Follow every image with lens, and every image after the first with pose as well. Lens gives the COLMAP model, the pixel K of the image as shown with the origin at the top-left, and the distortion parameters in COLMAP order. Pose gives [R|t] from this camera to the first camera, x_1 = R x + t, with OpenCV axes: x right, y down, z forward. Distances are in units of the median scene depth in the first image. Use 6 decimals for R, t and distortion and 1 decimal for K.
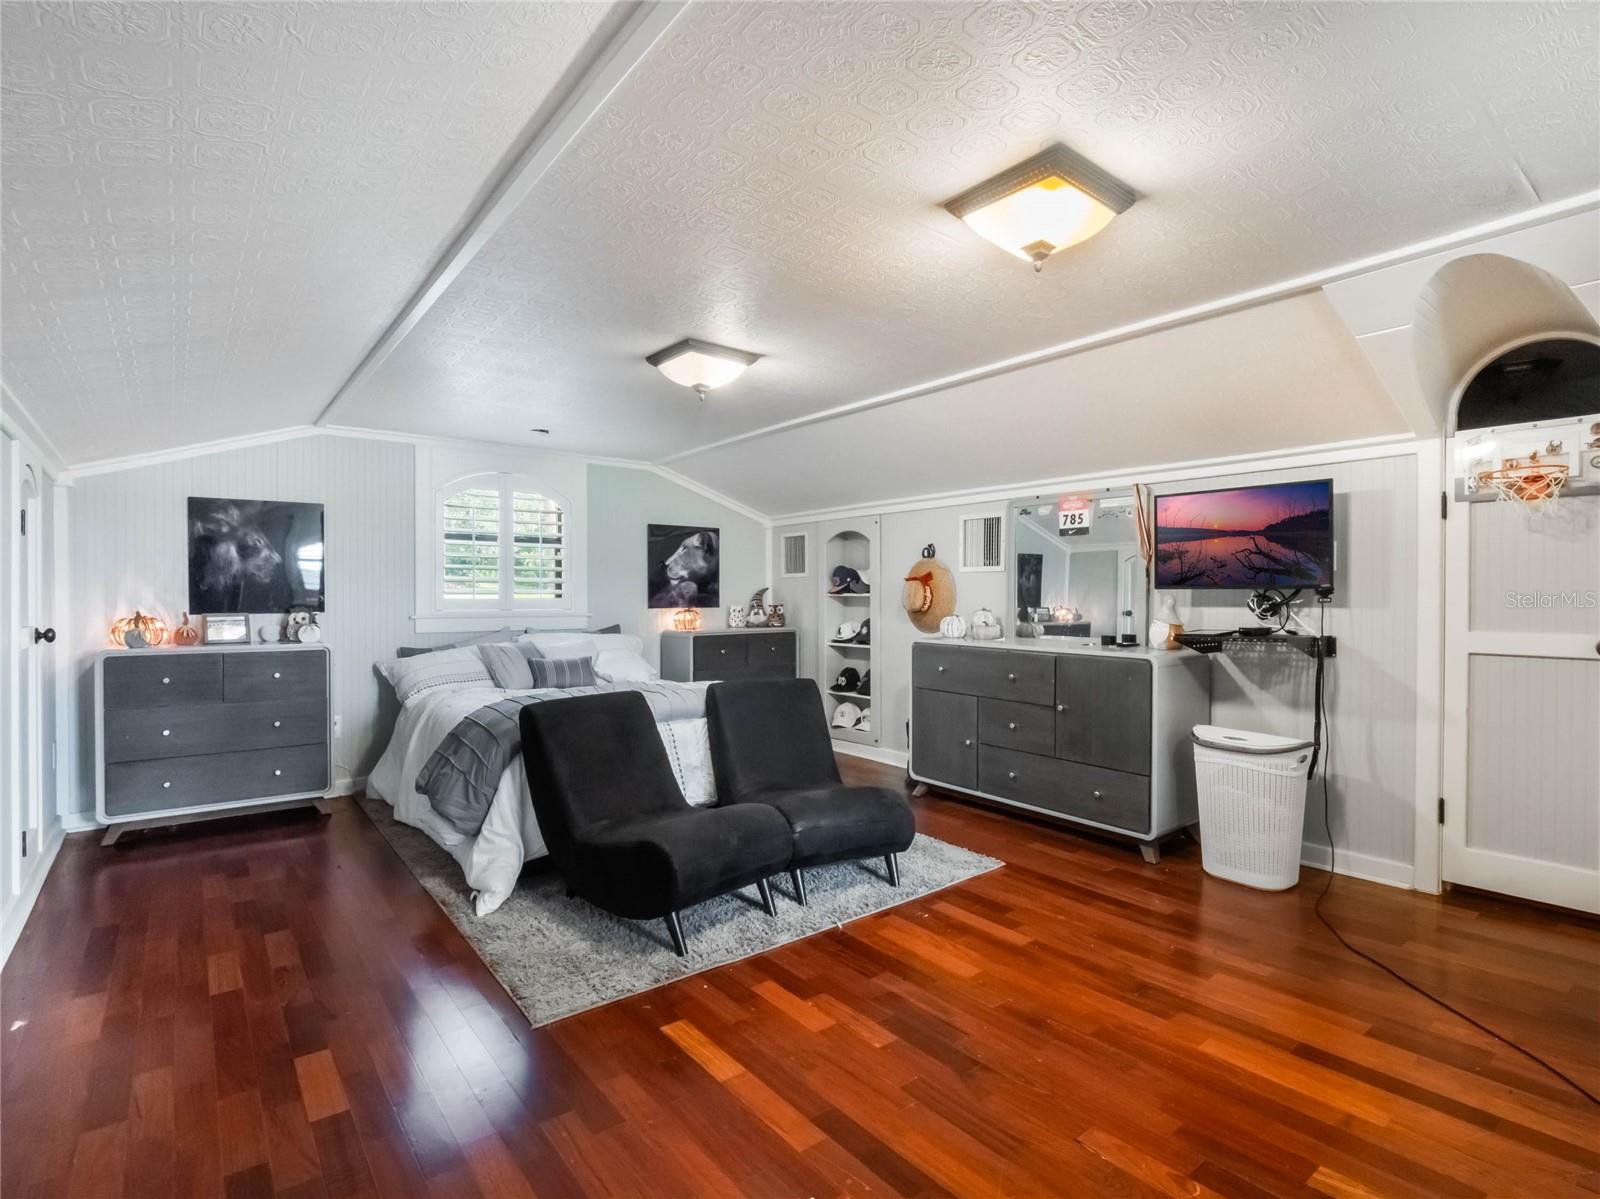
lens RADIAL K [[790.6, 0, 815.9], [0, 790.6, 597.8], [0, 0, 1]] dist [-0.000876, 0.000184]
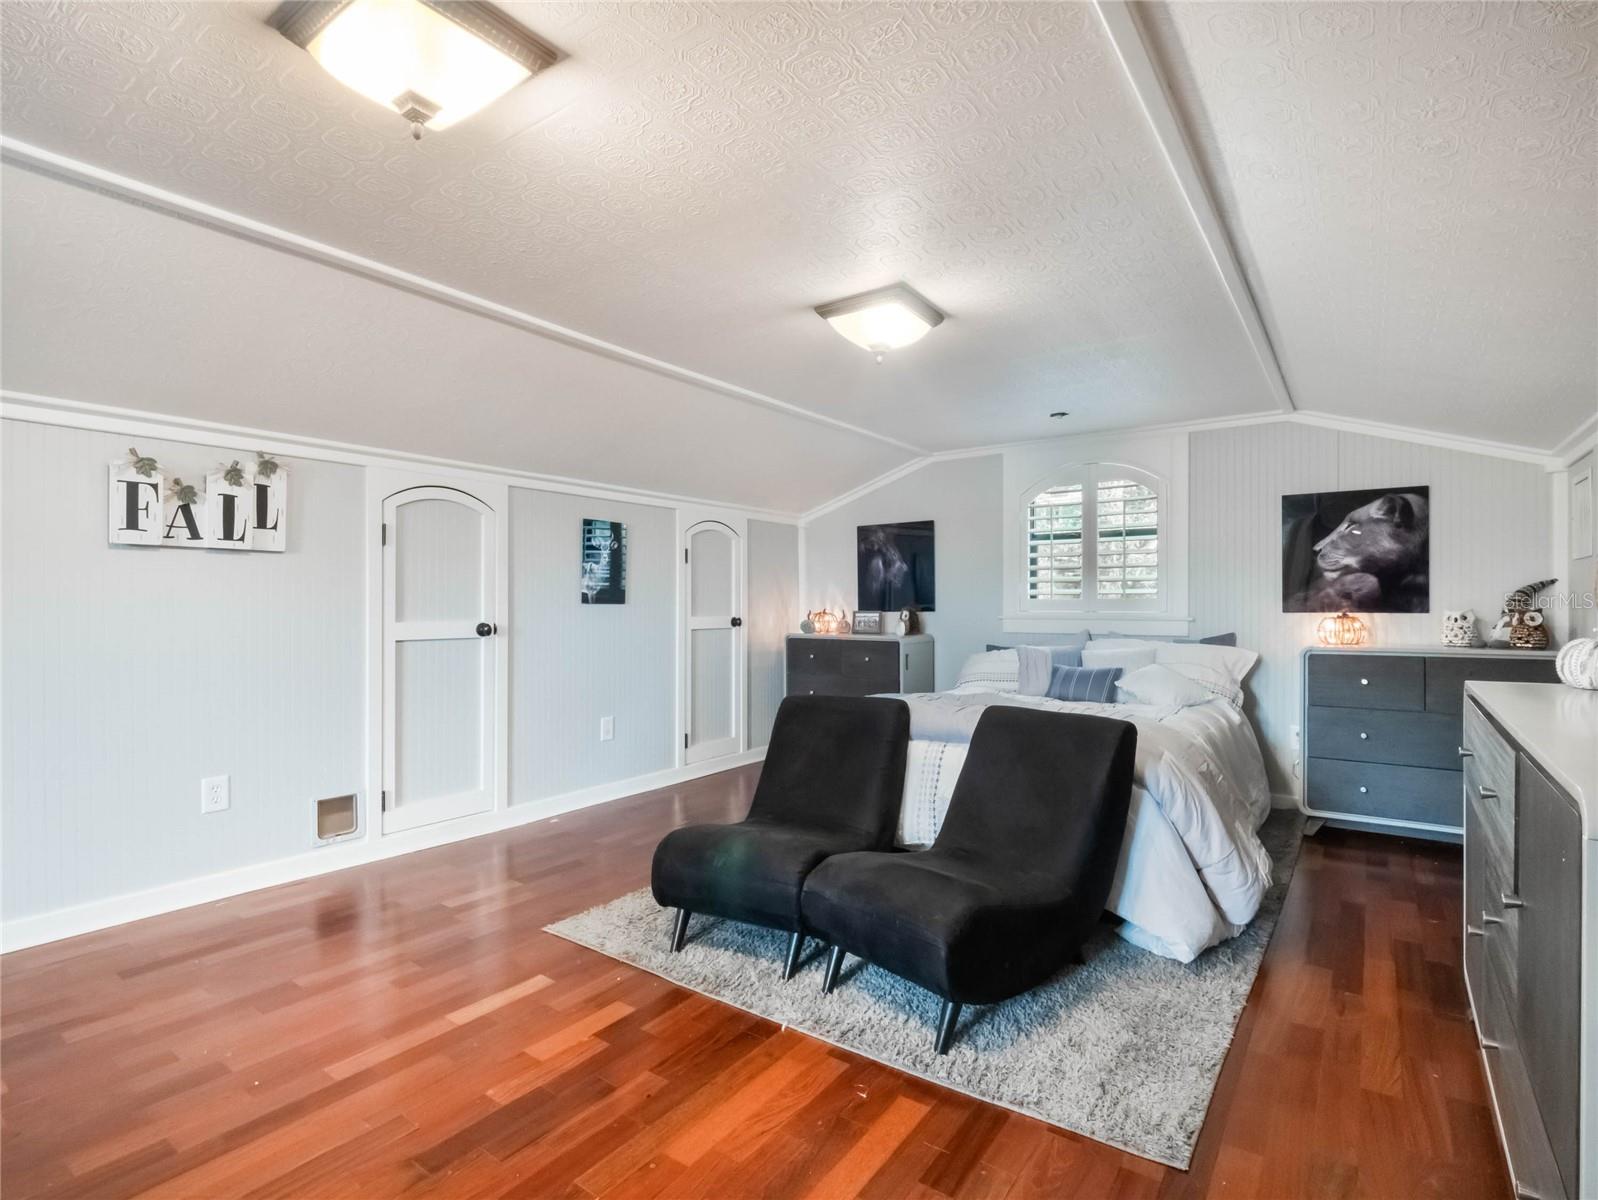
lens RADIAL K [[789.6, 0, 811.4], [0, 789.6, 605.6], [0, 0, 1]] dist [-0.000876, 0.000184]
pose [[0.269308, 0.003165, -0.963049, 0.508104], [0.000511, 0.999994, 0.003430, 0.005820], [0.963054, -0.001416, 0.269304, 0.545759]]
